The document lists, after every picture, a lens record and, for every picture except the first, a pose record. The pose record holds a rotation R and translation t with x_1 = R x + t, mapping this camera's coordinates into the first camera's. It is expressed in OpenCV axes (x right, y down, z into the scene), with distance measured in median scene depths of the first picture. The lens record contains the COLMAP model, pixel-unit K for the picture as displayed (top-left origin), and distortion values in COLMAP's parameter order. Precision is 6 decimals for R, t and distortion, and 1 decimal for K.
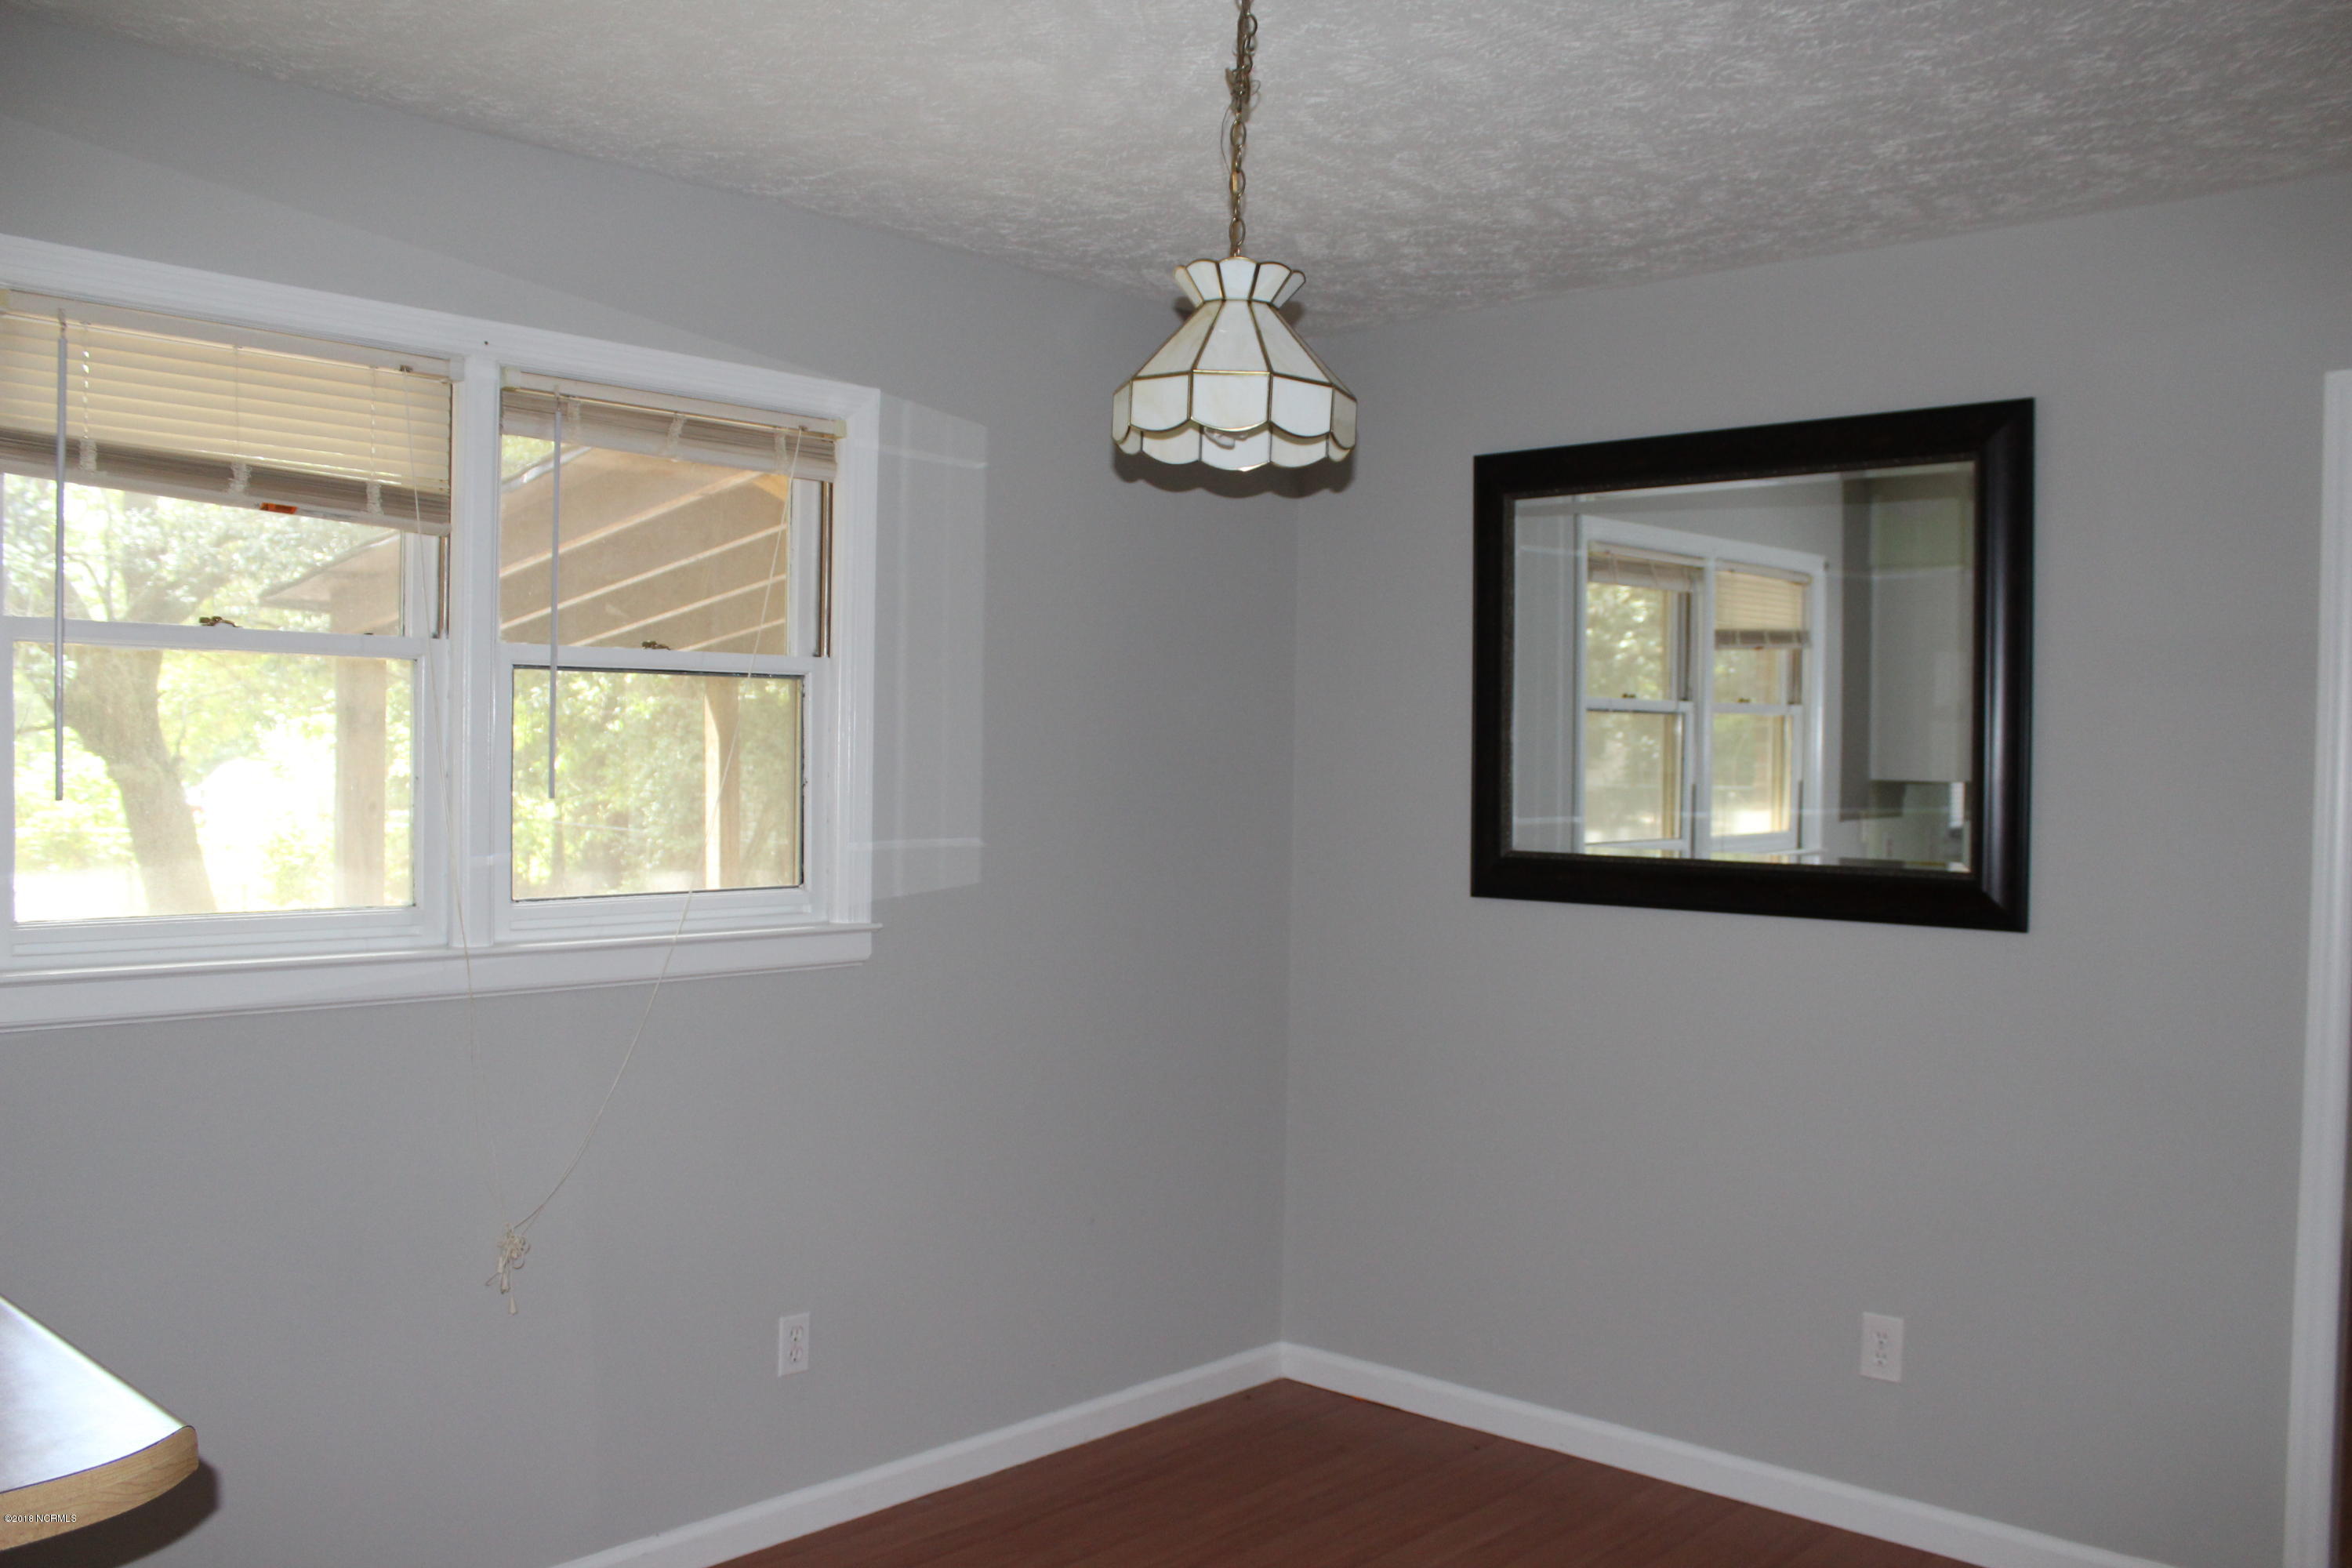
lens RADIAL K [[1982.6, 0, 1176.0], [0, 1982.6, 784.0], [0, 0, 1]] dist [-0.161640, 0.159304]
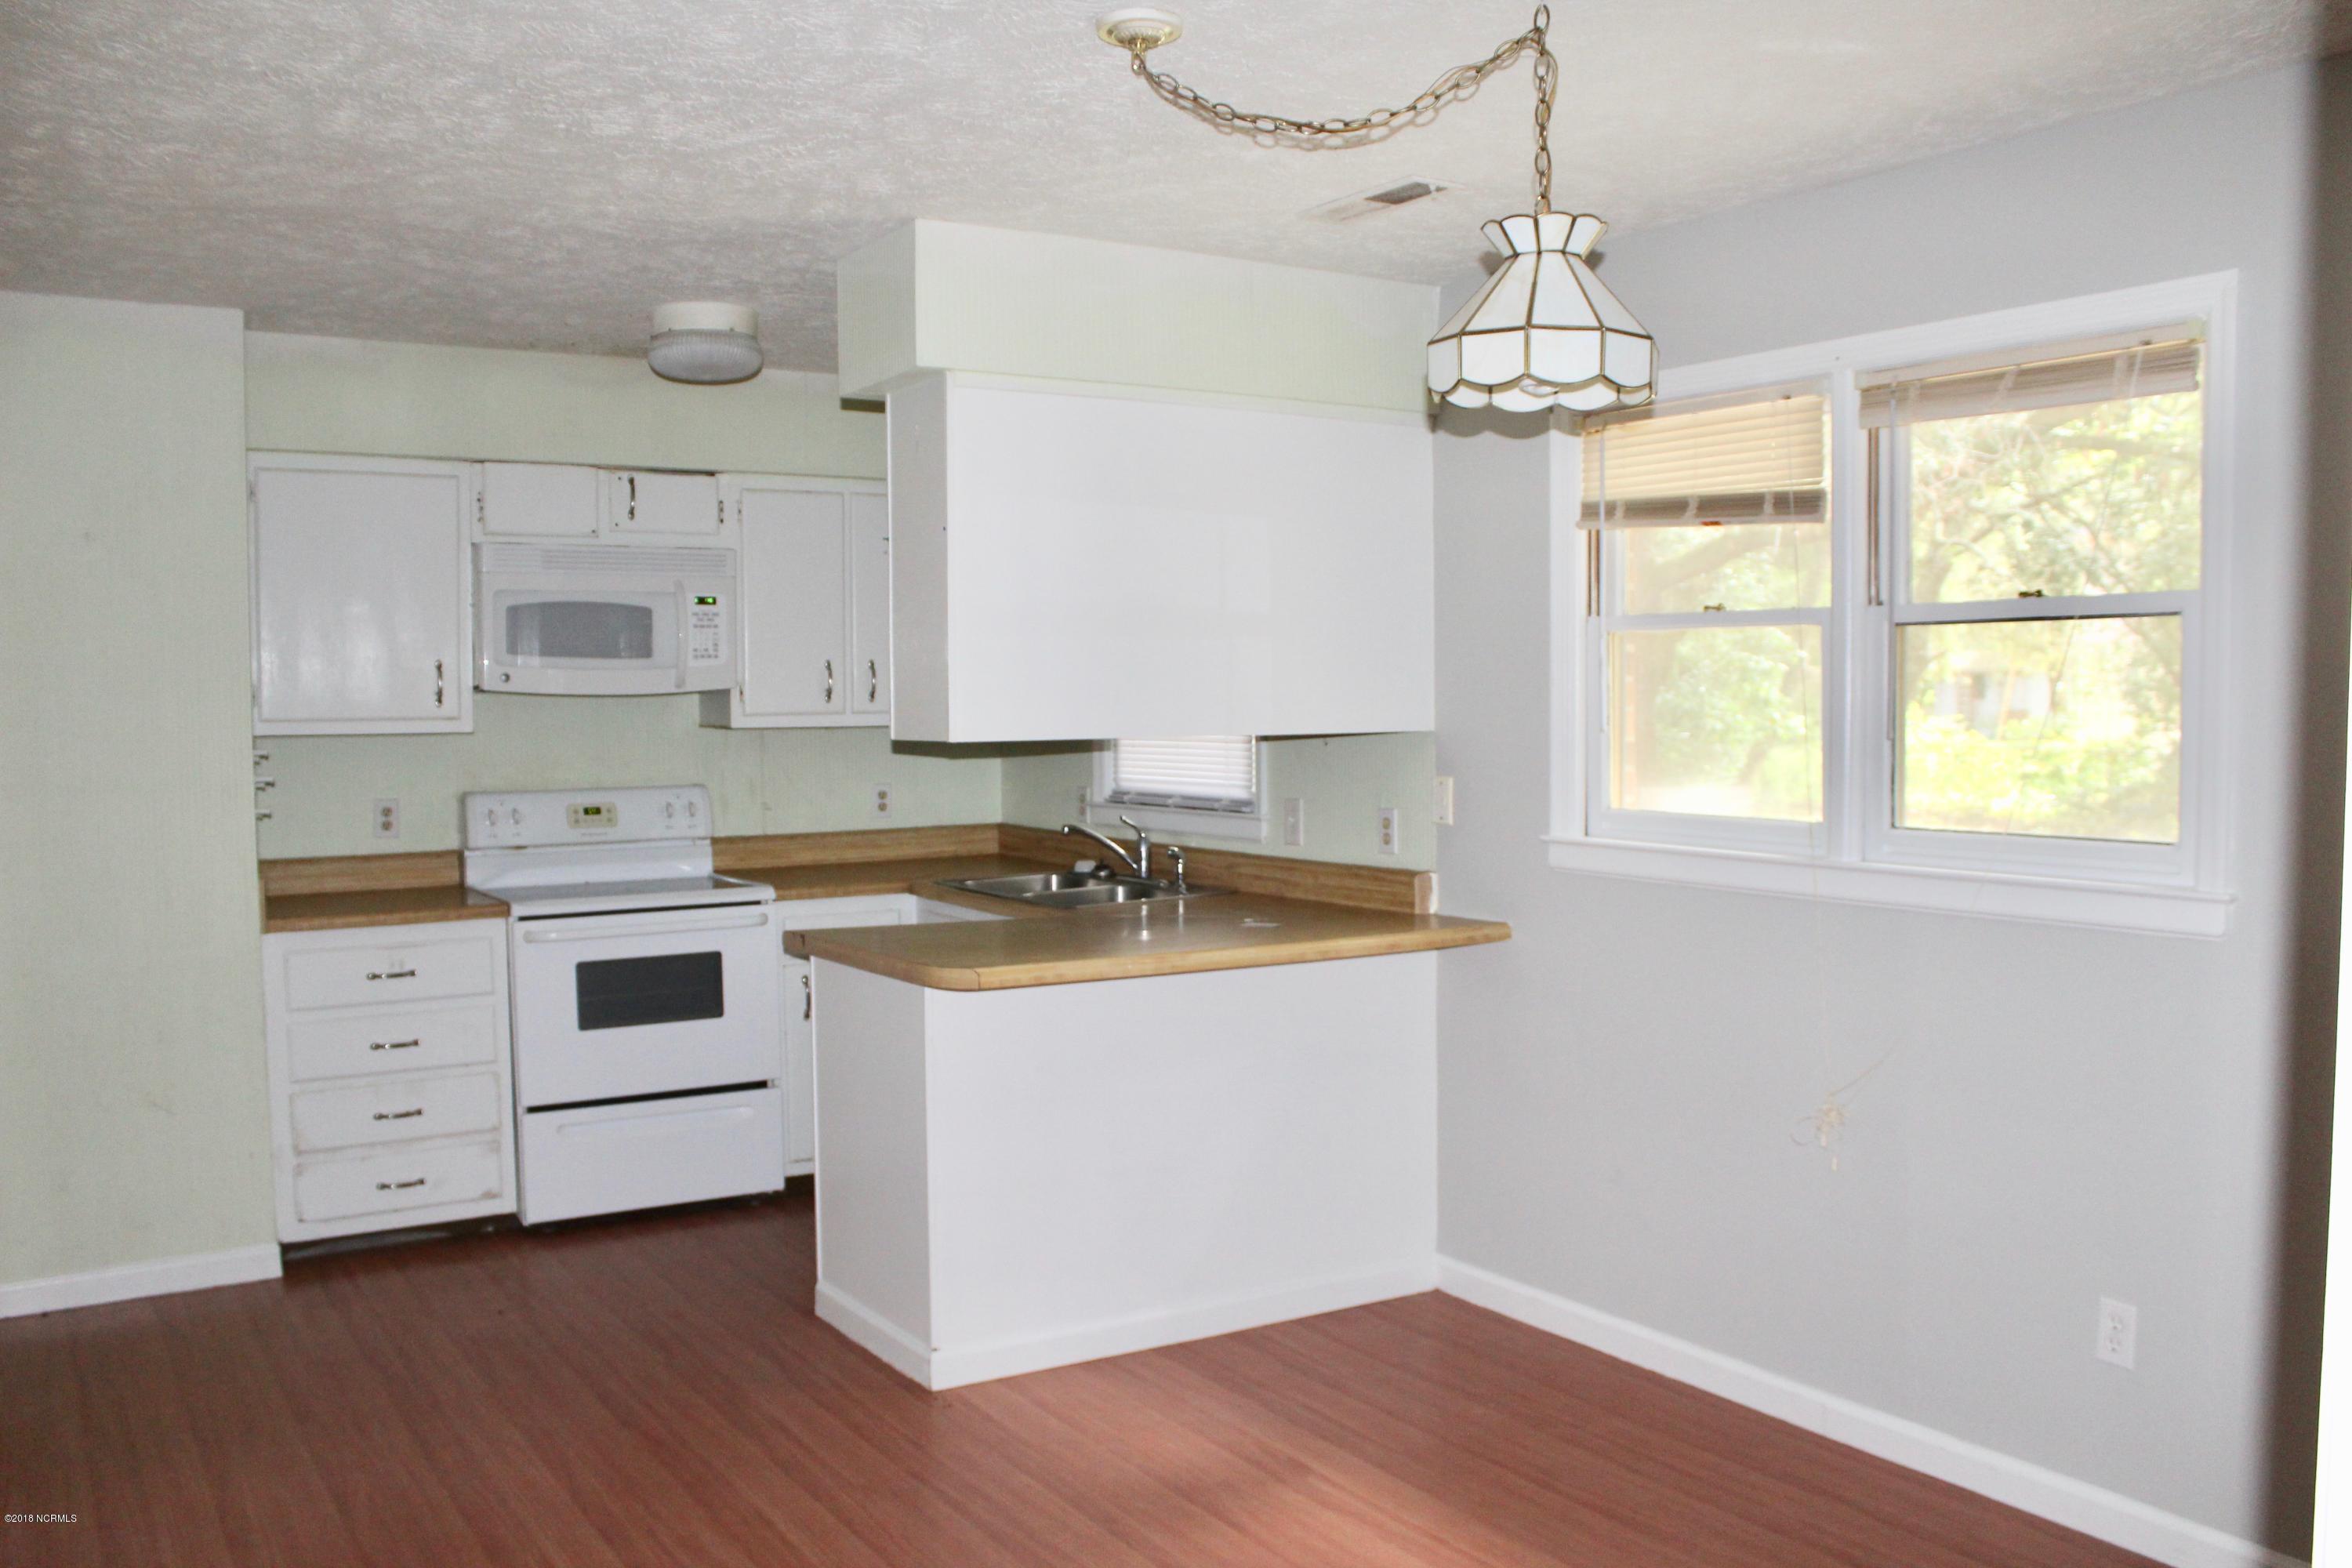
lens RADIAL K [[1982.6, 0, 1176.0], [0, 1982.6, 784.0], [0, 0, 1]] dist [-0.161640, 0.159304]
pose [[-0.268065, 0.042241, -0.962474, 0.857569], [-0.000300, 0.999035, 0.043929, -0.016234], [0.963401, 0.012064, -0.267793, 0.870079]]
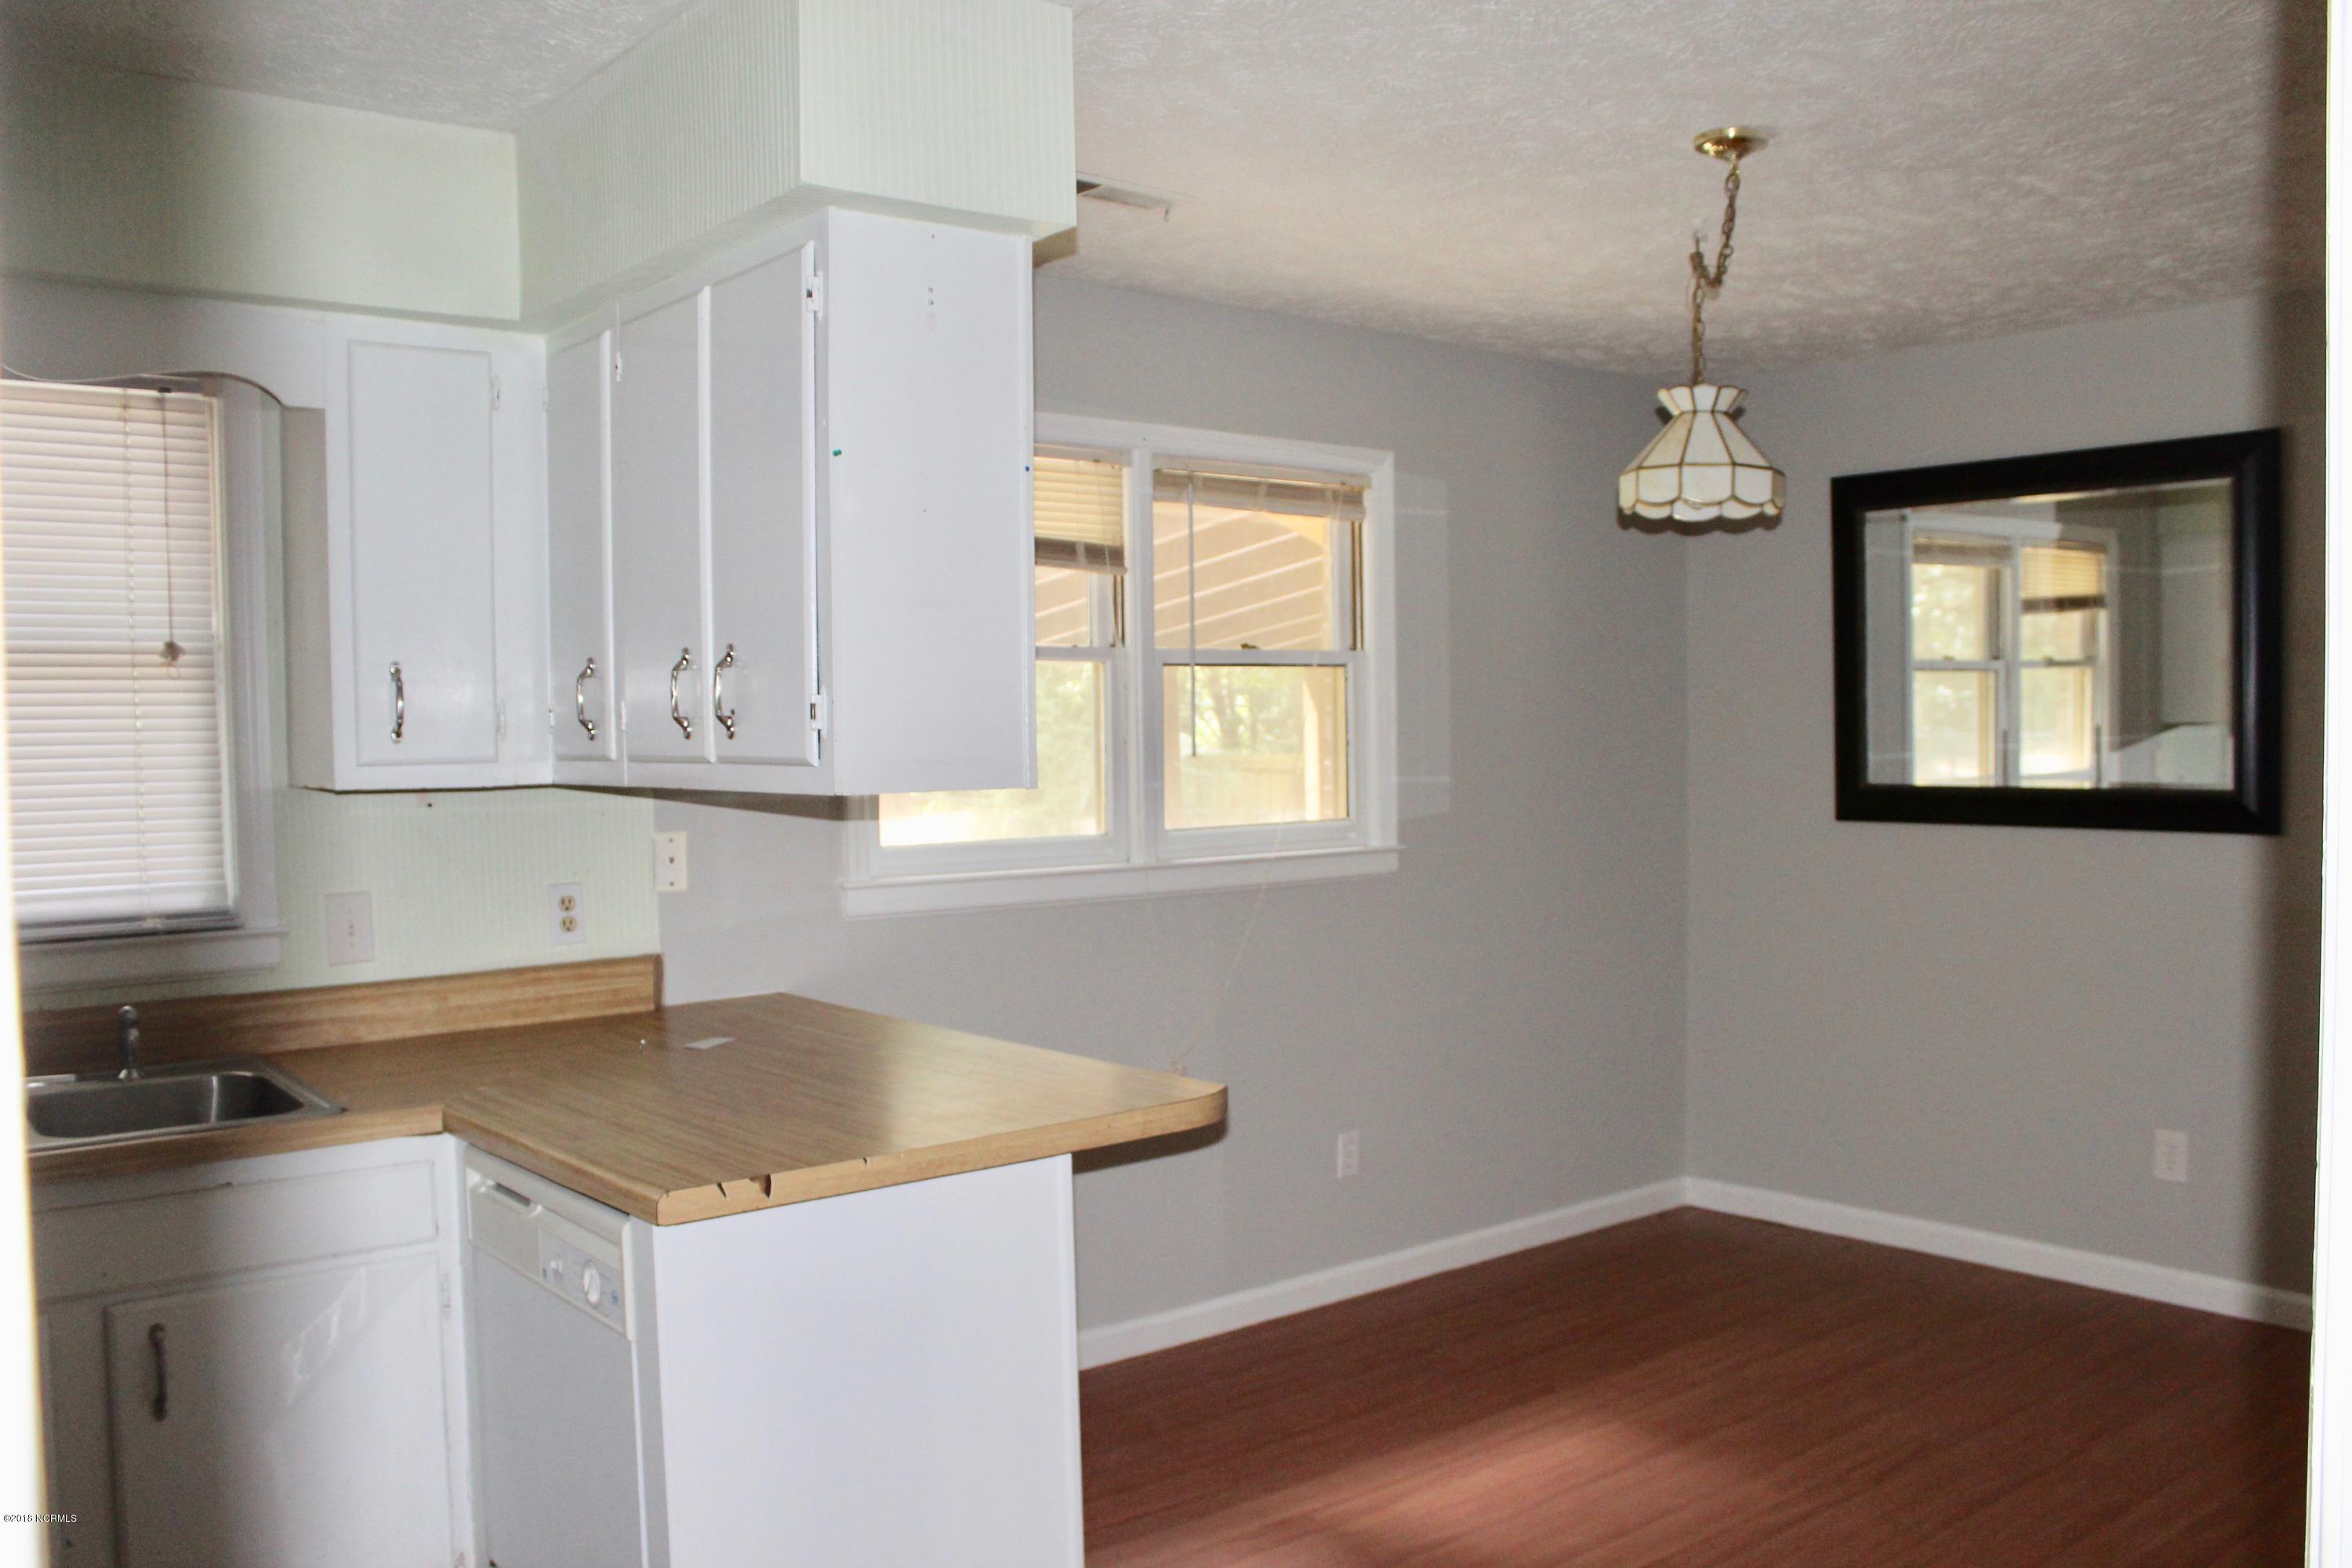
lens RADIAL K [[1982.6, 0, 1176.0], [0, 1982.6, 784.0], [0, 0, 1]] dist [-0.161640, 0.159304]
pose [[0.990167, -0.021985, -0.138153, -0.129396], [0.024467, 0.999568, 0.016293, 0.002741], [0.137735, -0.019513, 0.990277, -0.411579]]
